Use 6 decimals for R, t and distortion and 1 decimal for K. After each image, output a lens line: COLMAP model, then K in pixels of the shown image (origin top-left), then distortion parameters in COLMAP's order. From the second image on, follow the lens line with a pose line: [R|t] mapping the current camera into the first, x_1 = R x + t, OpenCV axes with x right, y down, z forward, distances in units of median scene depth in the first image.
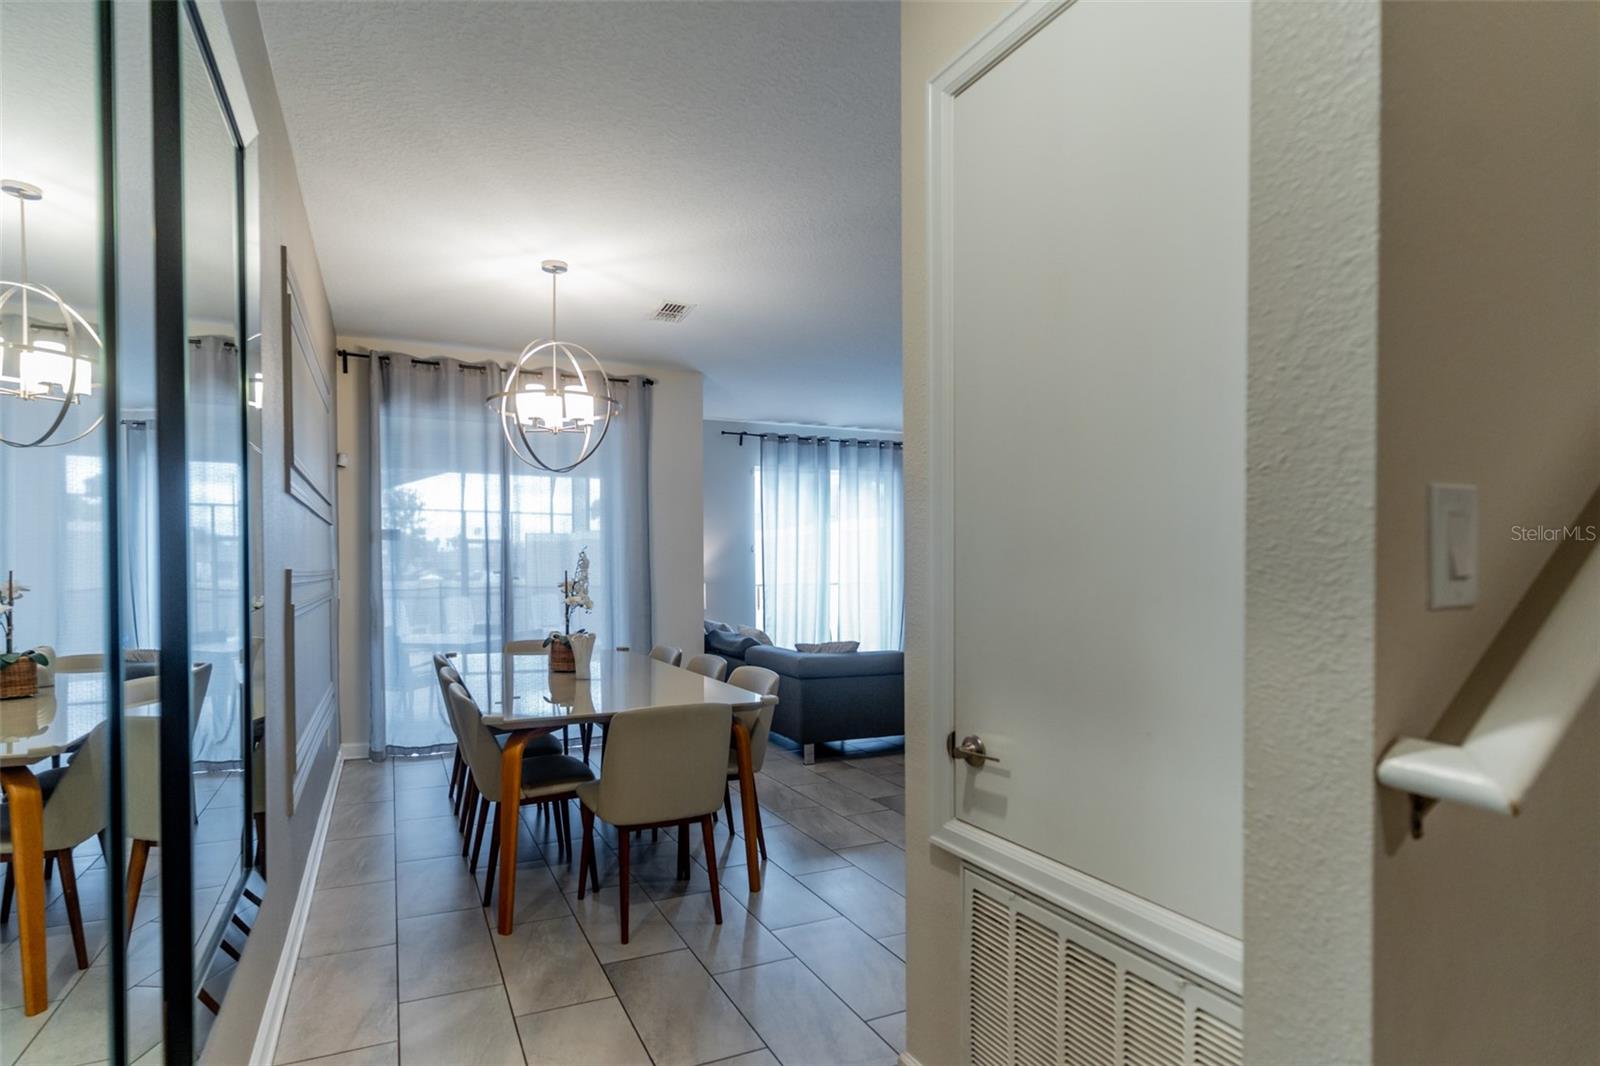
lens RADIAL K [[775.2, 0, 724.2], [0, 775.2, 580.0], [0, 0, 1]] dist [-0.004211, 0.000208]
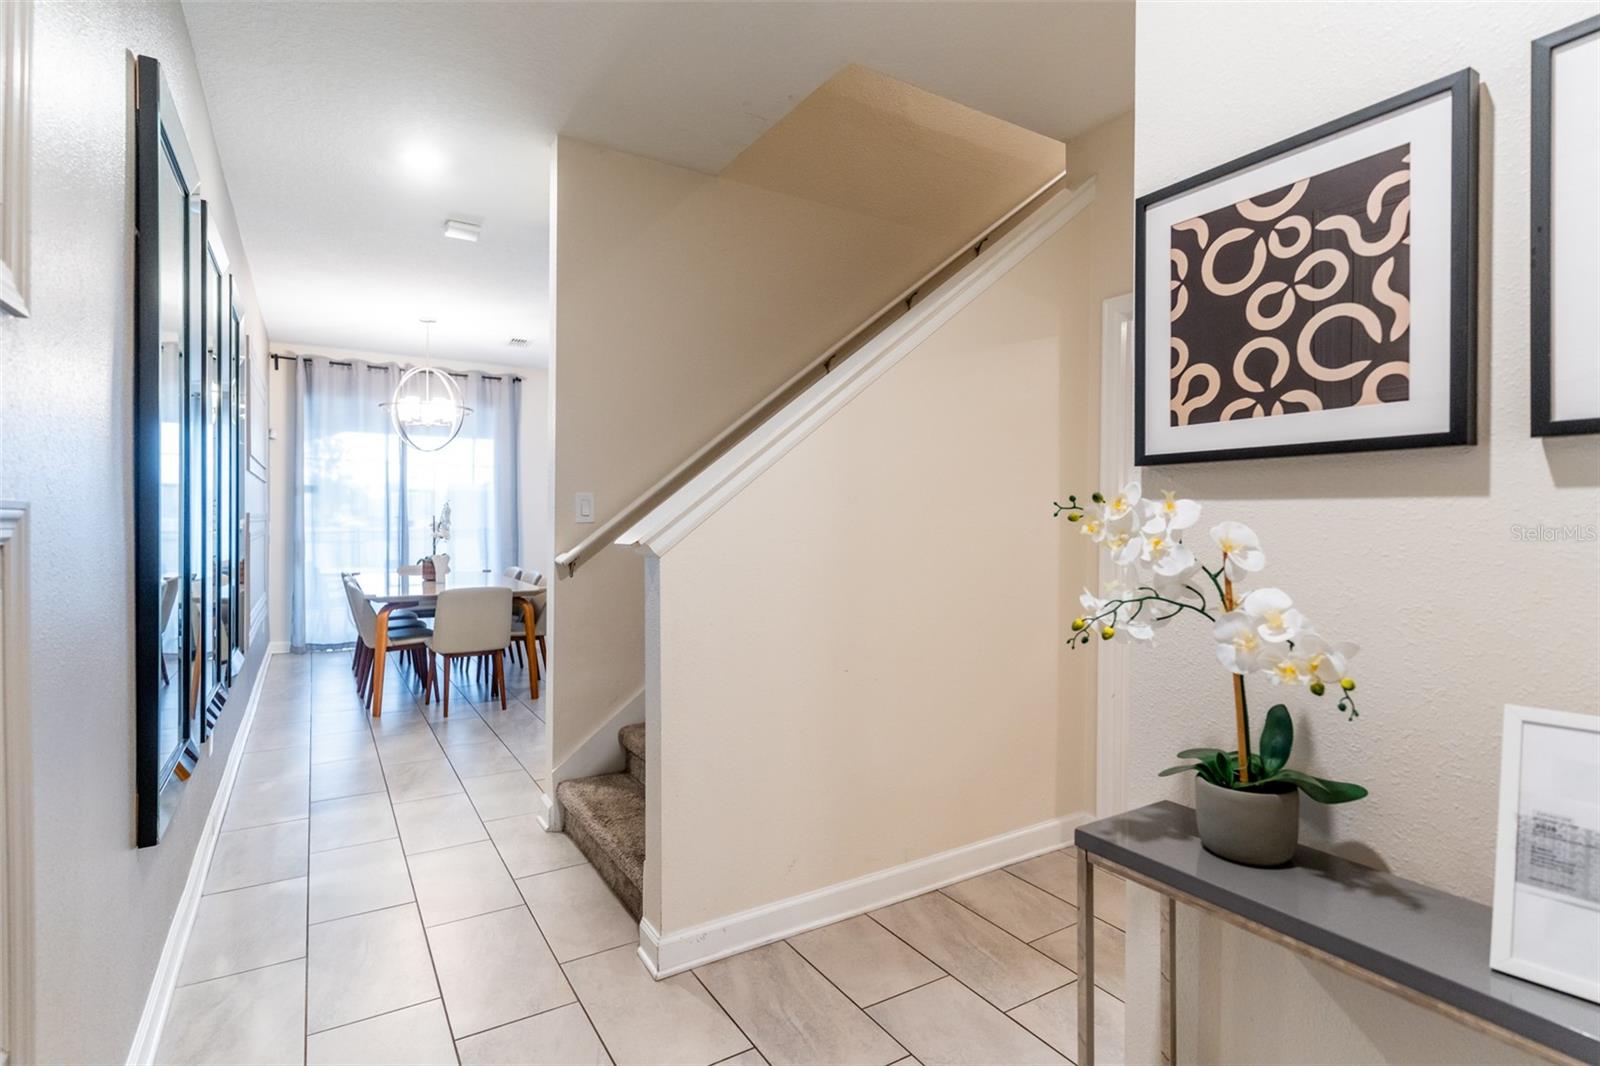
lens RADIAL K [[775.2, 0, 801.8], [0, 775.2, 527.0], [0, 0, 1]] dist [-0.004211, 0.000208]
pose [[0.987599, 0.007254, 0.156828, 0.213024], [-0.006287, 0.999958, -0.006658, 0.012191], [-0.156870, 0.005590, 0.987603, -0.490306]]
